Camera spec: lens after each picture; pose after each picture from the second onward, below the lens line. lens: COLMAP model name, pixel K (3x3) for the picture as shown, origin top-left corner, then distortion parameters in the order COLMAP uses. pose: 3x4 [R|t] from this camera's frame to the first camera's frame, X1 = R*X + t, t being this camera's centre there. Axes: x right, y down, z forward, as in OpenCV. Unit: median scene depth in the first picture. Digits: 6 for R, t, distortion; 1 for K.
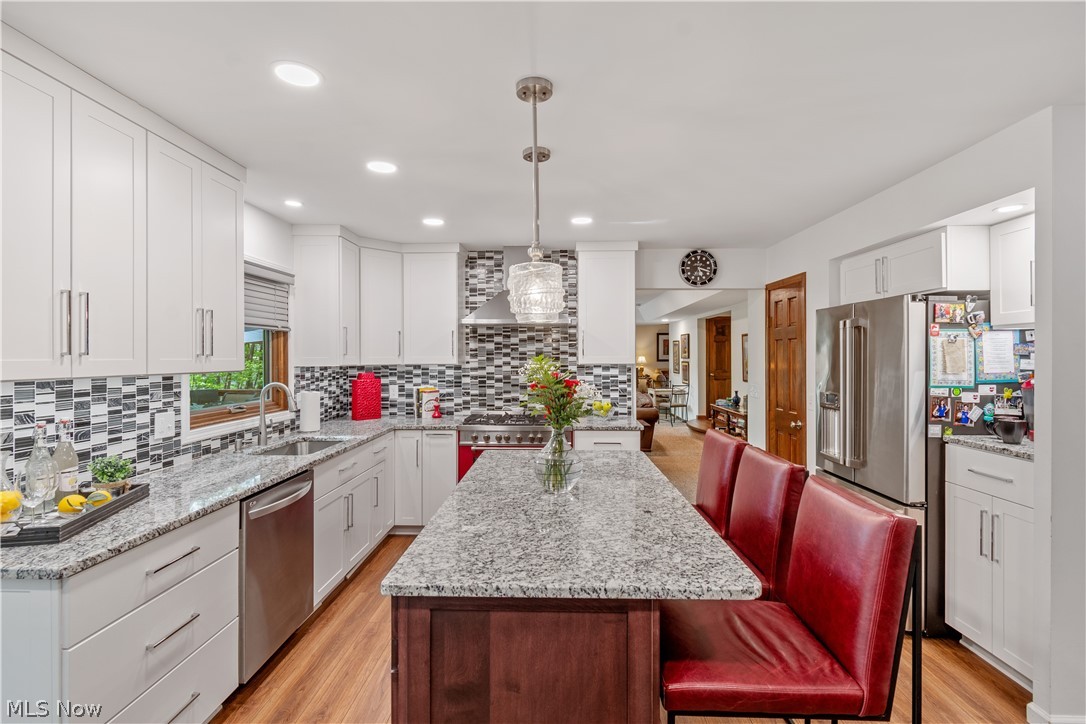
lens RADIAL K [[507.8, 0, 538.9], [0, 507.8, 355.0], [0, 0, 1]] dist [0.001106, -0.006906]
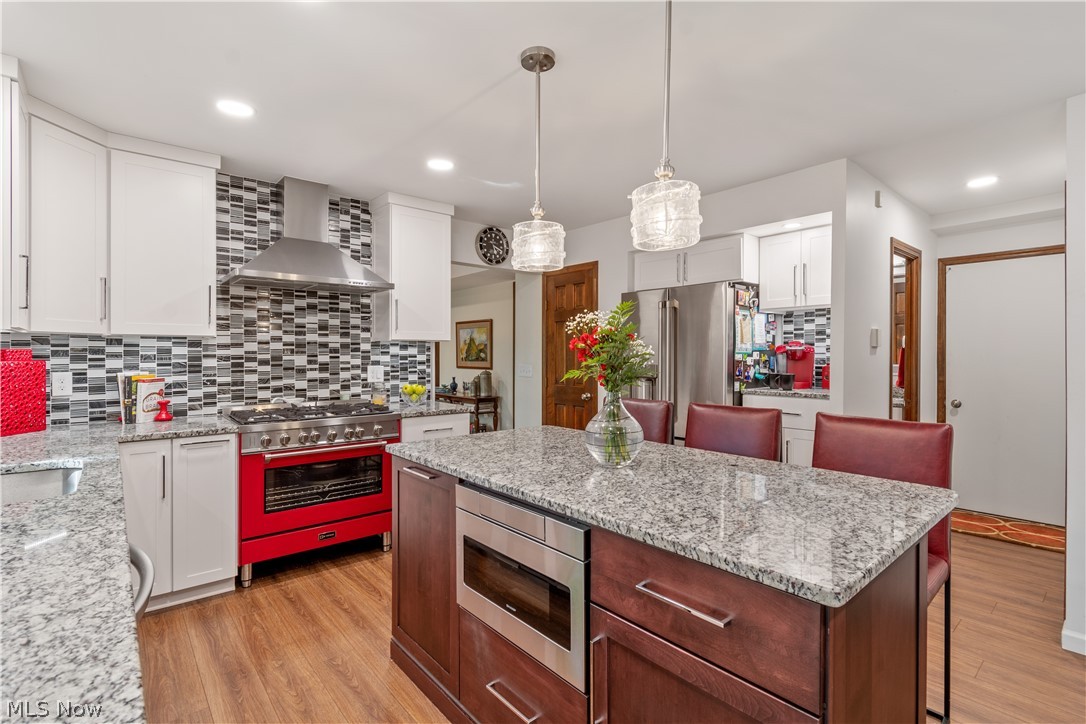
lens RADIAL K [[507.8, 0, 540.1], [0, 507.8, 355.6], [0, 0, 1]] dist [0.001106, -0.006906]
pose [[0.736294, -0.000150, 0.676662, -0.287465], [-0.002974, 0.999990, 0.003458, 0.038161], [-0.676655, -0.004558, 0.736286, 0.212768]]
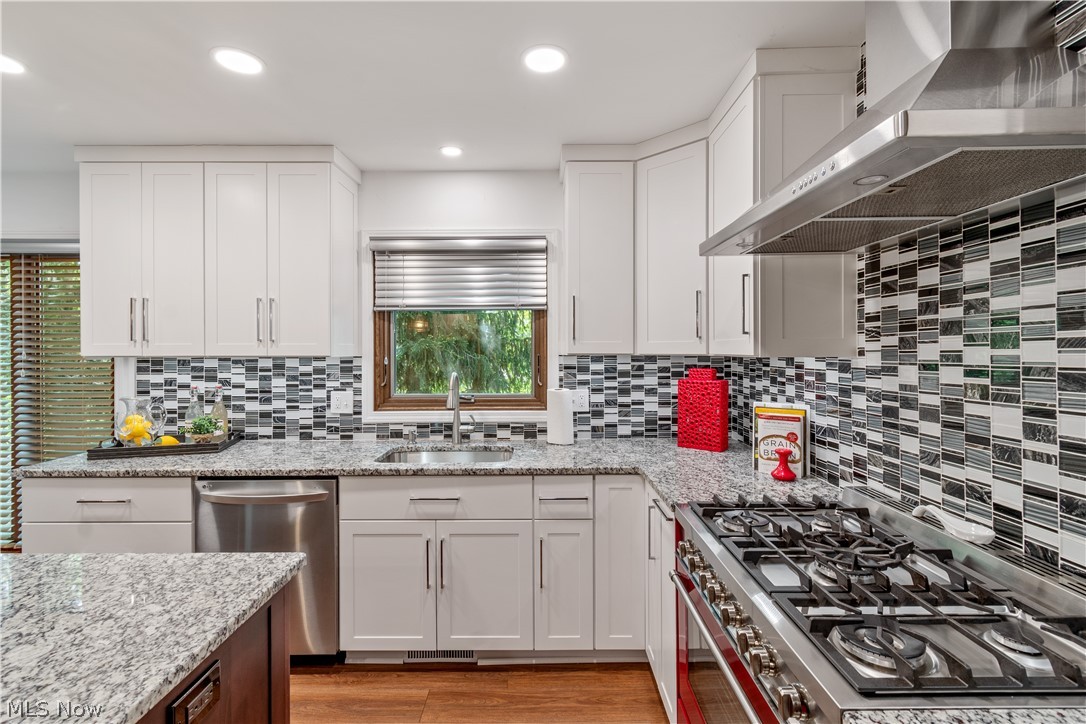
lens RADIAL K [[479.1, 0, 537.9], [0, 479.1, 350.7], [0, 0, 1]] dist [0.004411, -0.002703]
pose [[0.046481, 0.004652, -0.998908, 0.201443], [0.004870, 0.999976, 0.004884, 0.010512], [0.998907, -0.005092, 0.046457, 0.780708]]
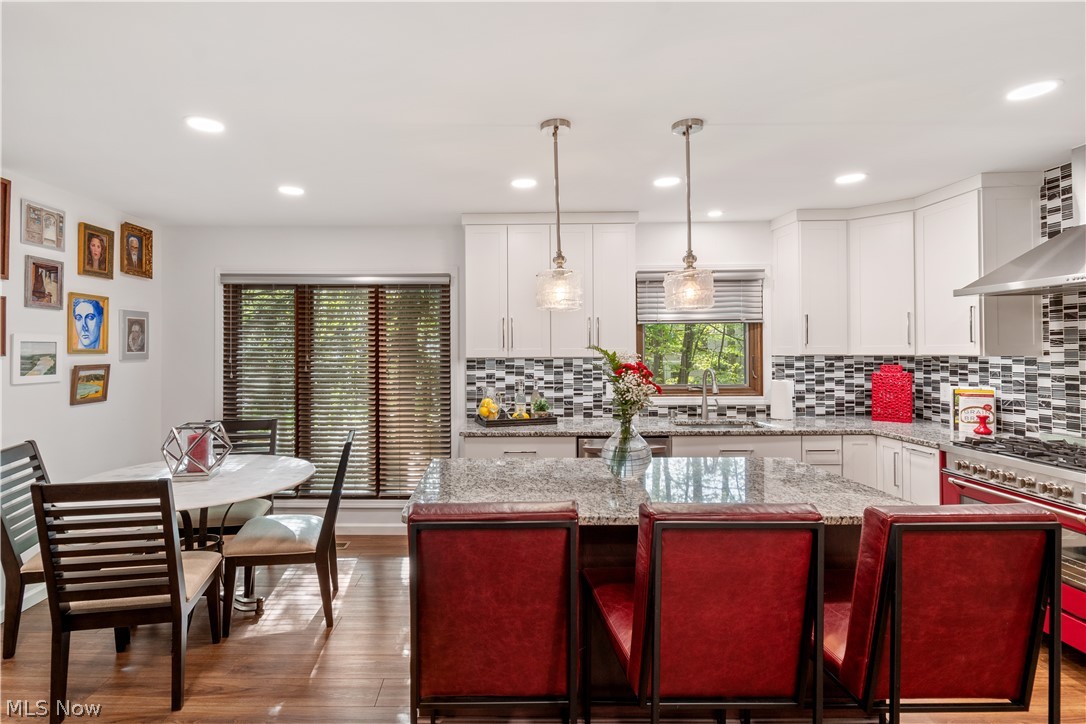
lens RADIAL K [[507.8, 0, 496.4], [0, 507.8, 347.7], [0, 0, 1]] dist [0.001106, -0.006906]
pose [[0.023451, -0.004109, -0.999717, 0.468379], [0.008609, 0.999955, -0.003908, 0.004417], [0.999688, -0.008515, 0.023485, 0.335592]]
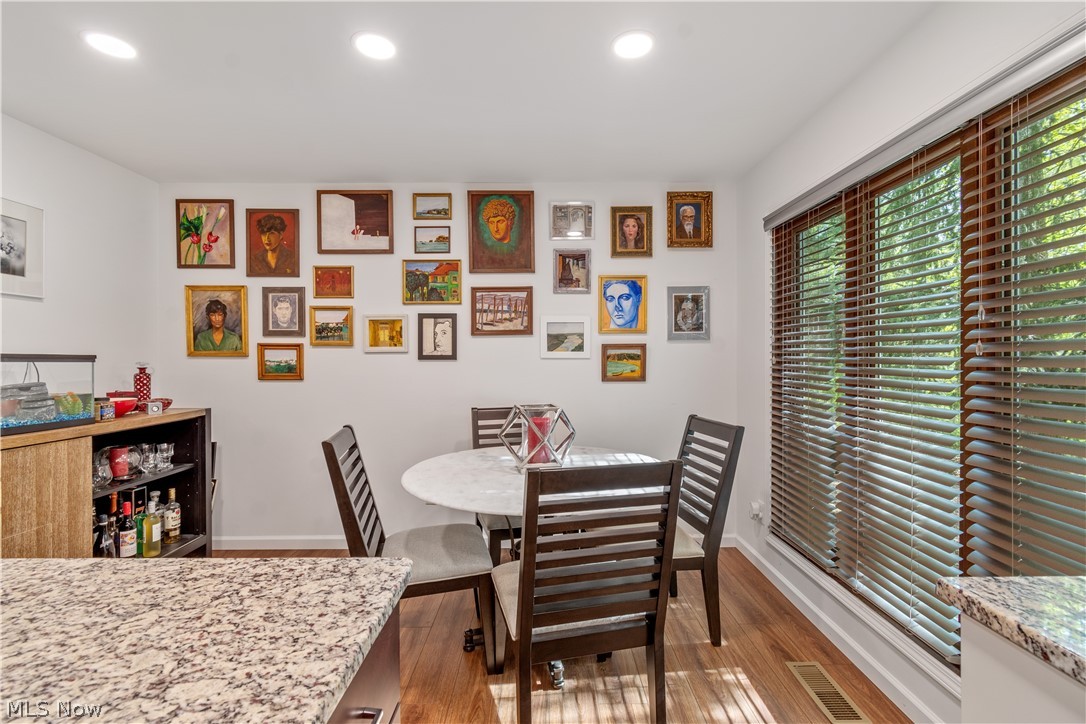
lens RADIAL K [[479.1, 0, 541.8], [0, 479.1, 359.4], [0, 0, 1]] dist [0.004411, -0.002703]
pose [[-0.999155, 0.002760, -0.041014, -0.128863], [0.002865, 0.999993, -0.002493, 0.045333], [0.041007, -0.002609, -0.999155, 0.466874]]
